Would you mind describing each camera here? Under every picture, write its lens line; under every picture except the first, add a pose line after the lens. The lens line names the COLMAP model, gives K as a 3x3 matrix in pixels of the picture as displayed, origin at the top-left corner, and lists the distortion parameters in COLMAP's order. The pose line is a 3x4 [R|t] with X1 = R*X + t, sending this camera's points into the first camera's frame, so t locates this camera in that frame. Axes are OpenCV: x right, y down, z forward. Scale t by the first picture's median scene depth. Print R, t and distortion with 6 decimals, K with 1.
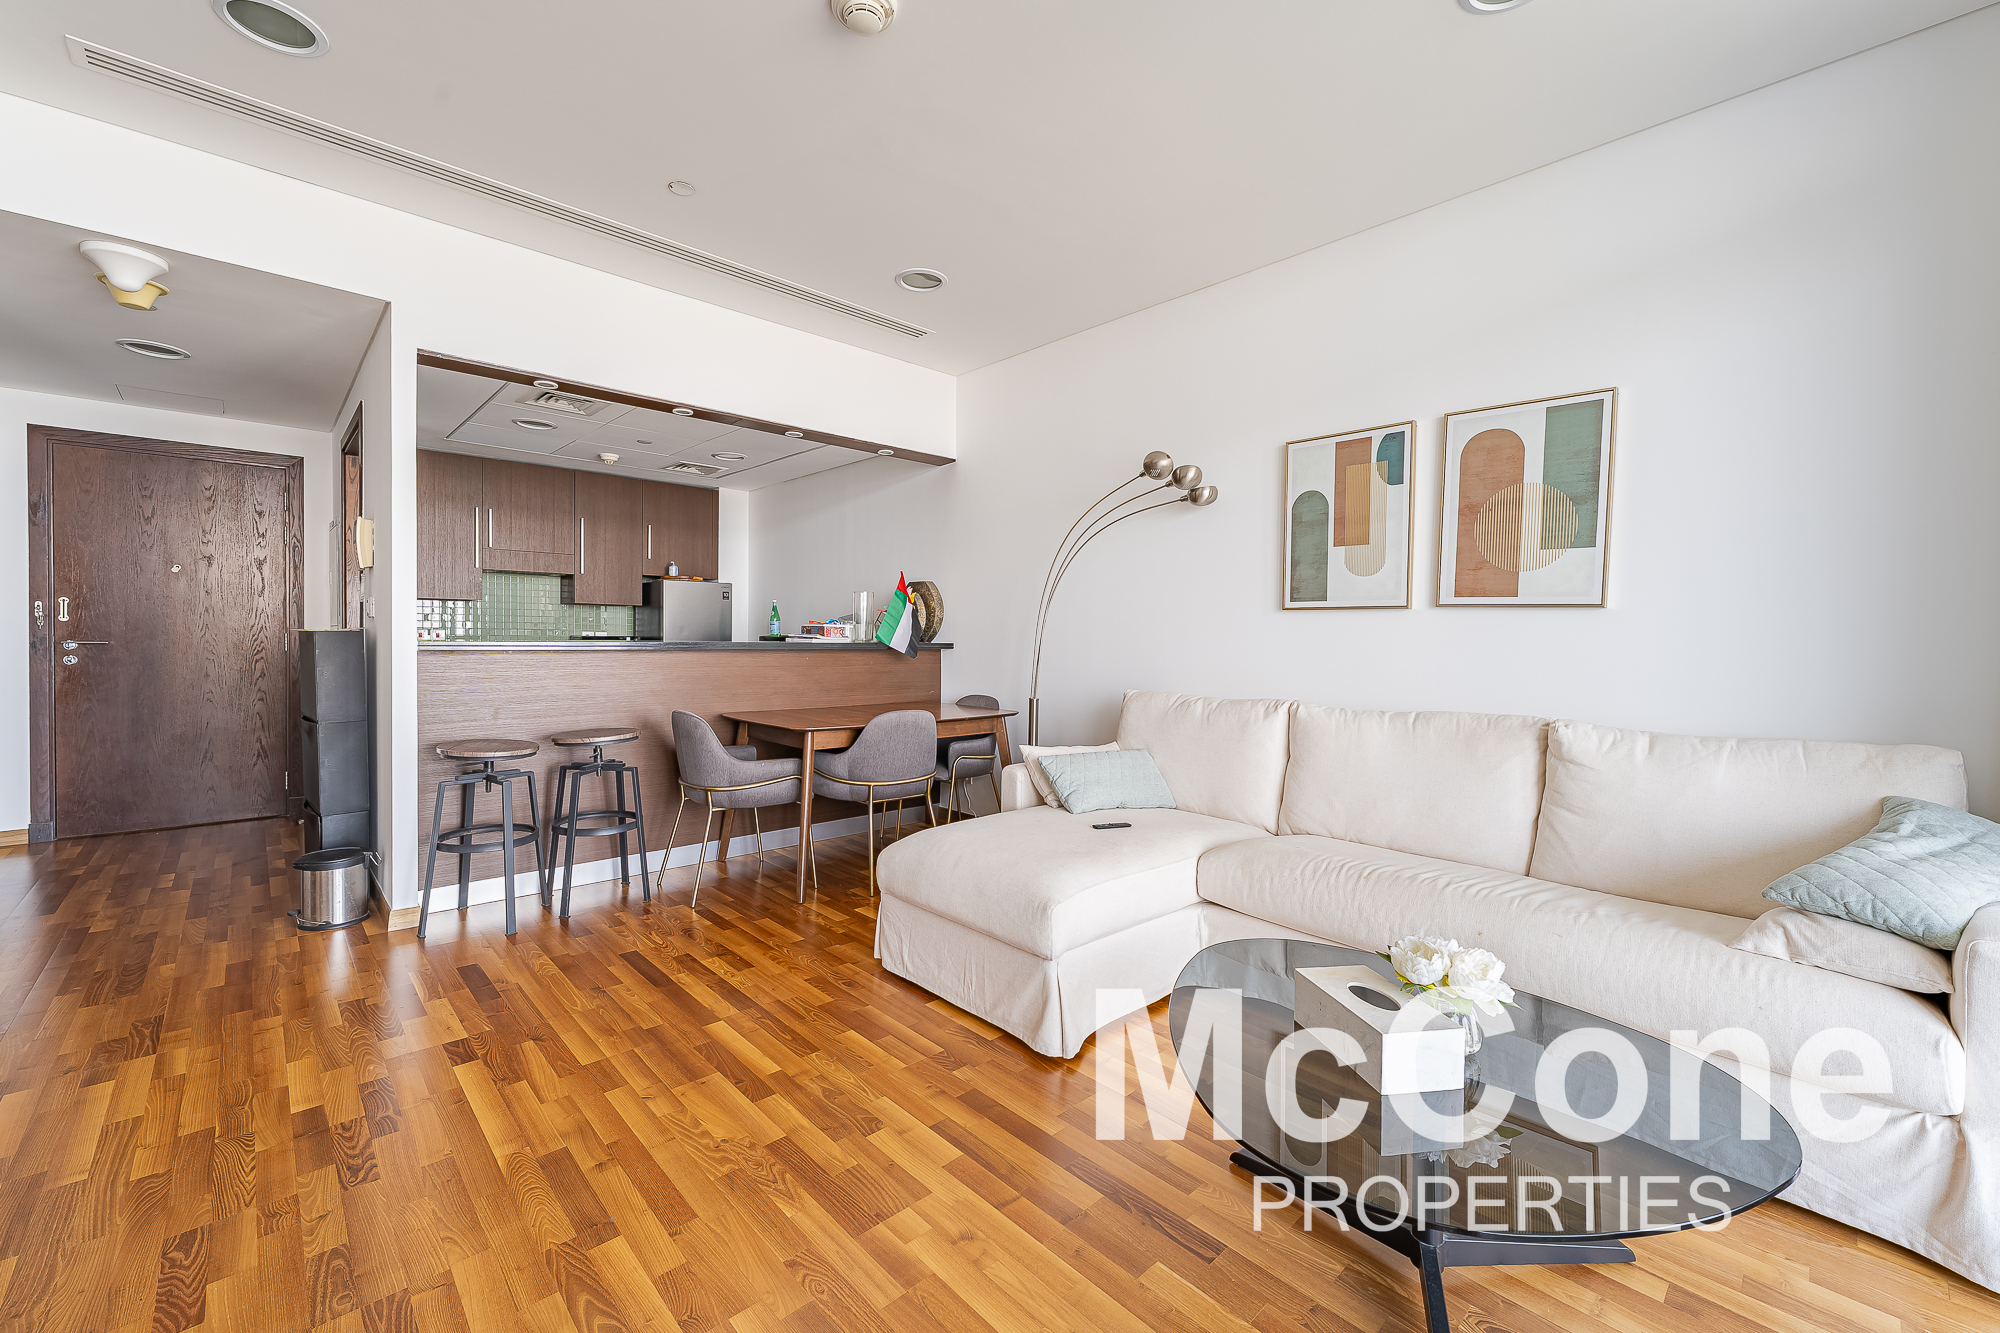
lens RADIAL K [[811.0, 0, 978.4], [0, 811.0, 650.4], [0, 0, 1]] dist [-0.001343, -0.000057]
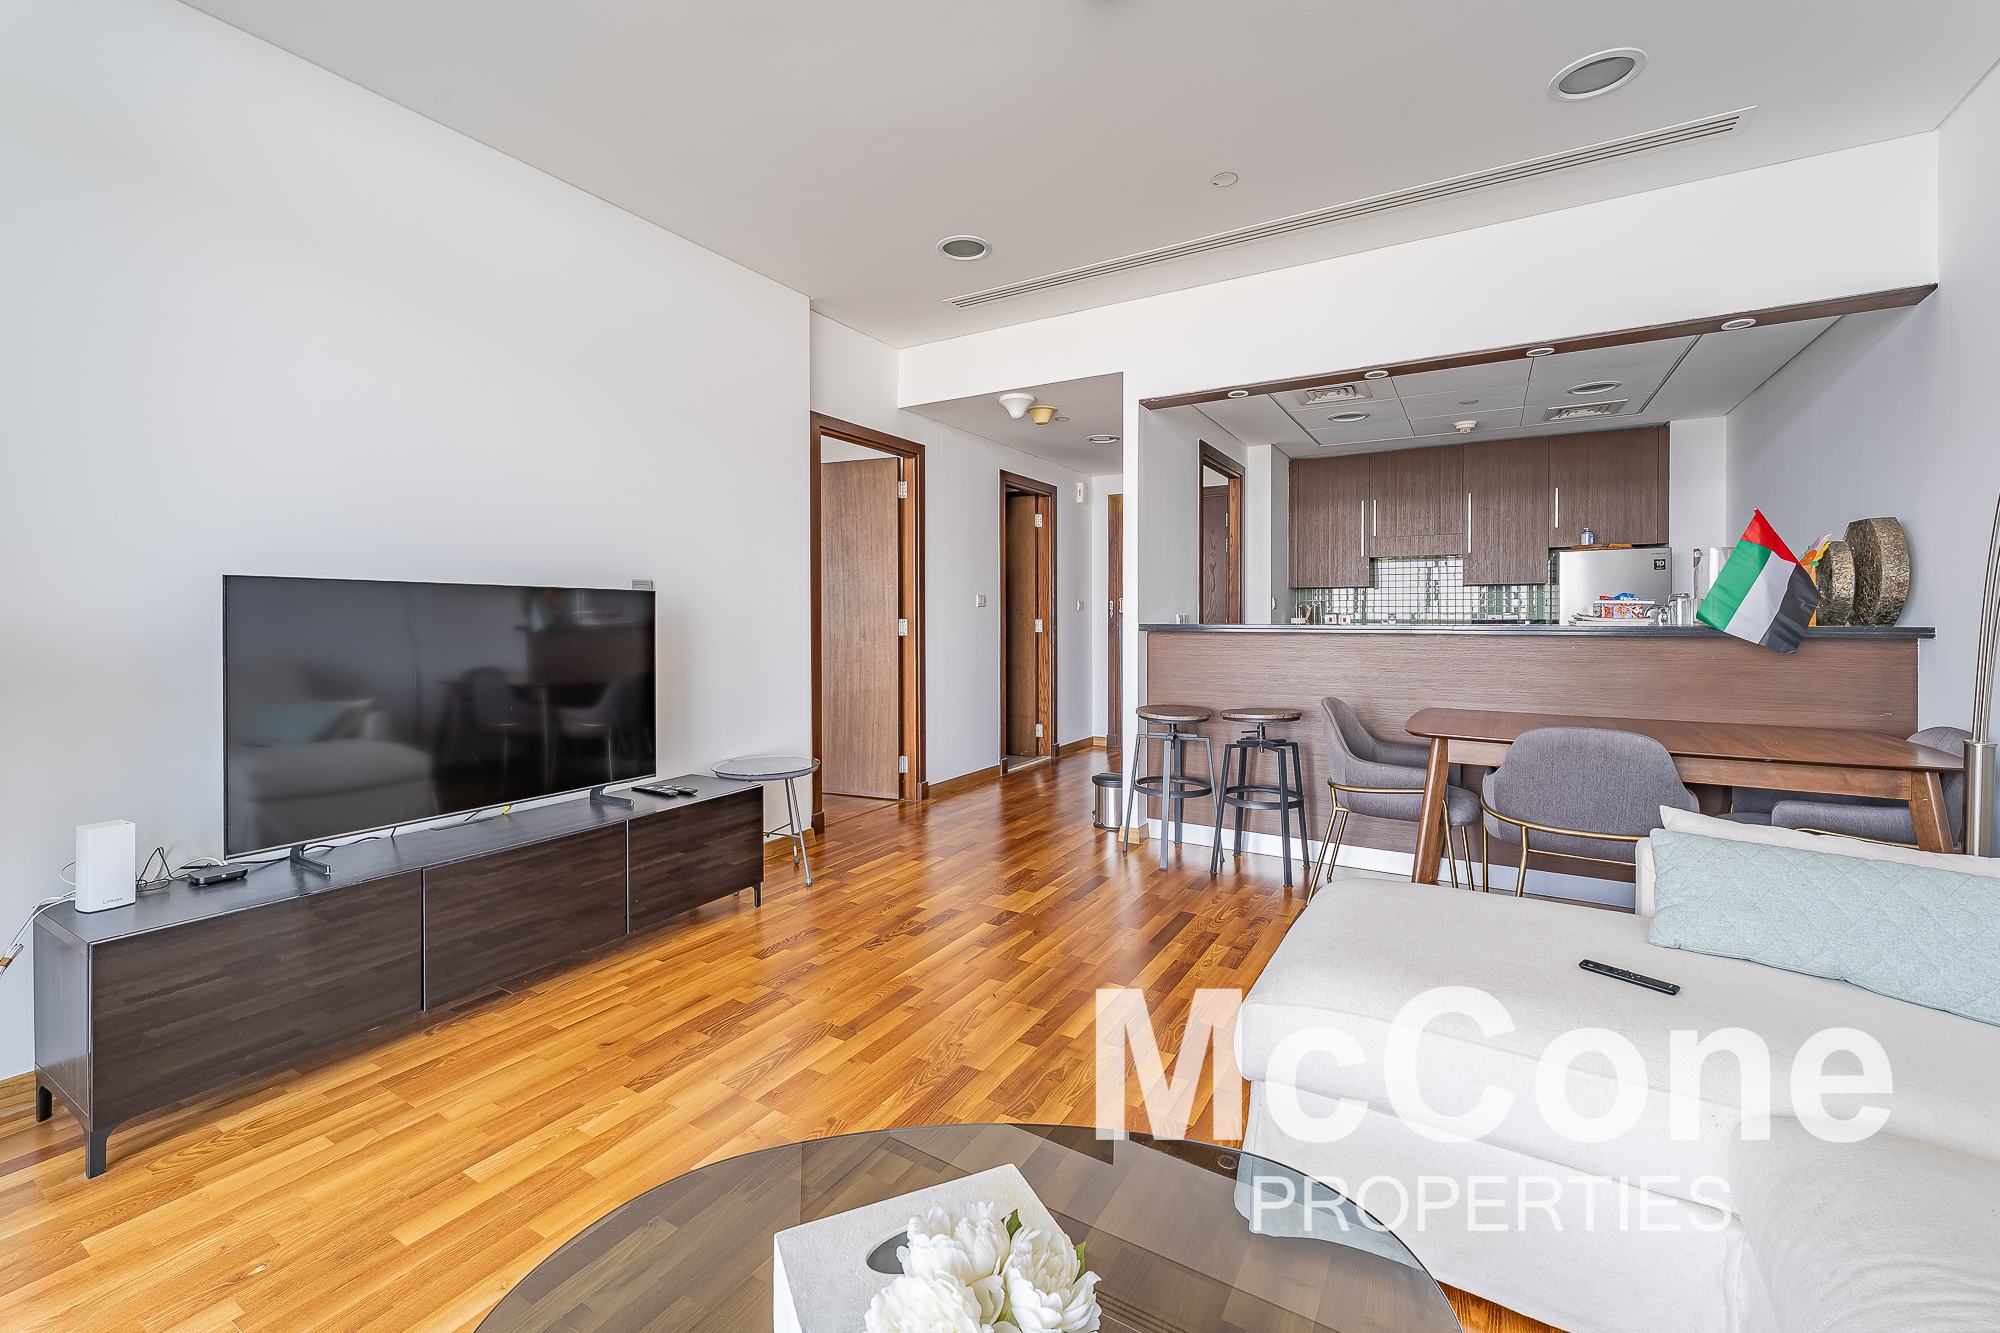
lens RADIAL K [[815.7, 0, 1003.6], [0, 815.7, 616.6], [0, 0, 1]] dist [-0.000723, -0.000038]
pose [[0.283780, -0.010374, -0.958833, 0.509871], [-0.013055, 0.999807, -0.014682, -0.000311], [0.958801, 0.016684, 0.283589, 0.429522]]
